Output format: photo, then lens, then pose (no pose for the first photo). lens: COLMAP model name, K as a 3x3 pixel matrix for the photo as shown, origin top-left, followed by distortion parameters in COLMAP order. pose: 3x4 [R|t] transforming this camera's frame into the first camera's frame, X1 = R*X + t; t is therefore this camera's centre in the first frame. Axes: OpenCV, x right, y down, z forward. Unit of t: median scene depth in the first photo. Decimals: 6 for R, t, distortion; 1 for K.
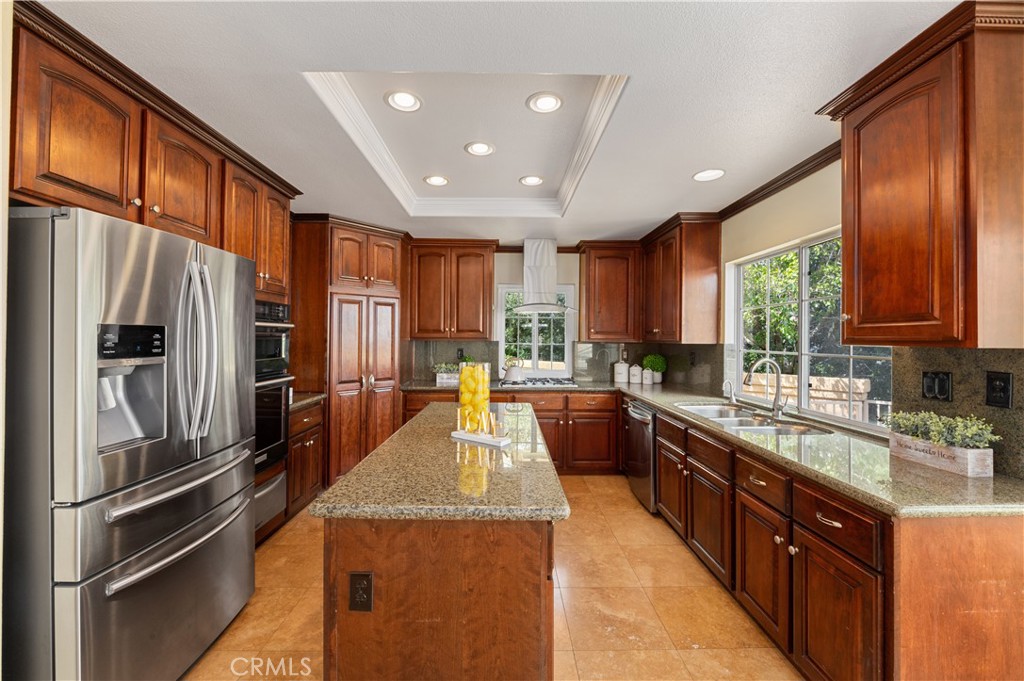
lens RADIAL K [[411.6, 0, 509.2], [0, 411.6, 334.8], [0, 0, 1]] dist [-0.010880, -0.000500]
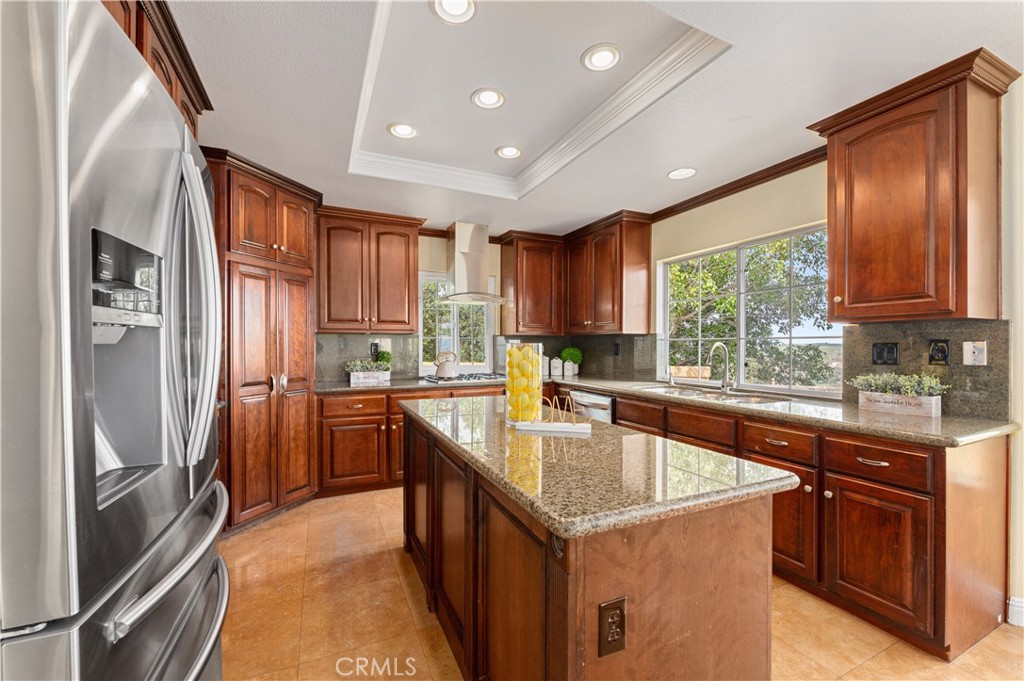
lens RADIAL K [[411.6, 0, 510.9], [0, 411.6, 347.7], [0, 0, 1]] dist [-0.010880, -0.000500]
pose [[0.913923, -0.009591, 0.405773, -0.369045], [0.002390, 0.999831, 0.018248, 0.050217], [-0.405880, -0.015707, 0.913792, 0.184110]]
